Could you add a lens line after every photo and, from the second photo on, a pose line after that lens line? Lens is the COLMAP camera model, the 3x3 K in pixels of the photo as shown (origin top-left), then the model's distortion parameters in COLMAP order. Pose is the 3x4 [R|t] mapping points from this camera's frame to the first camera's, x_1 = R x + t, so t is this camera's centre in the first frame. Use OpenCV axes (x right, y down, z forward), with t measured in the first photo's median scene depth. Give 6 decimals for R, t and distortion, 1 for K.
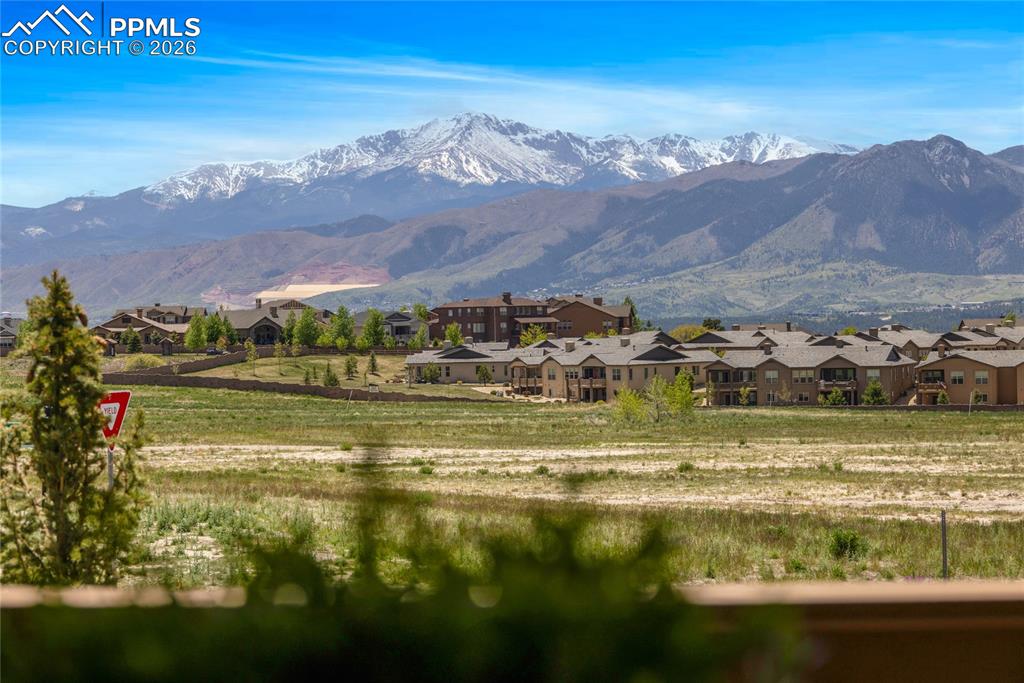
lens RADIAL K [[2656.2, 0, 511.6], [0, 2656.2, 341.5], [0, 0, 1]] dist [0.010584, 0.000000]
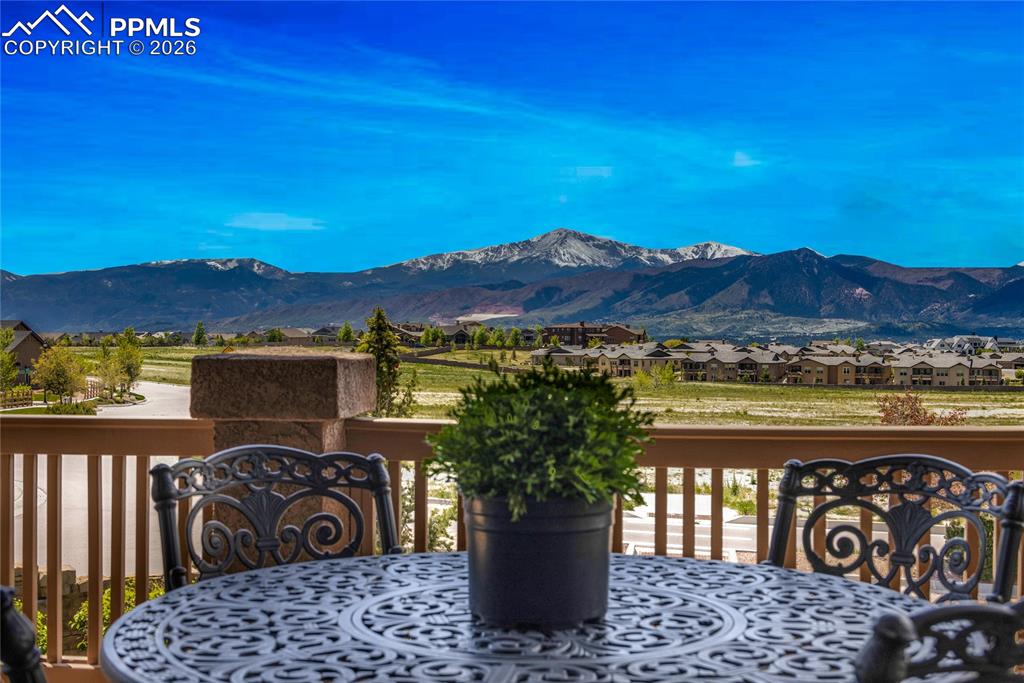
lens RADIAL K [[2363.6, 0, 511.4], [0, 2363.6, 341.7], [0, 0, 1]] dist [-0.021090, 0.000000]
pose [[0.998898, 0.027958, -0.037708, 0.012532], [-0.028248, 0.999575, -0.007158, 0.011381], [0.037492, 0.008216, 0.999263, -0.774584]]
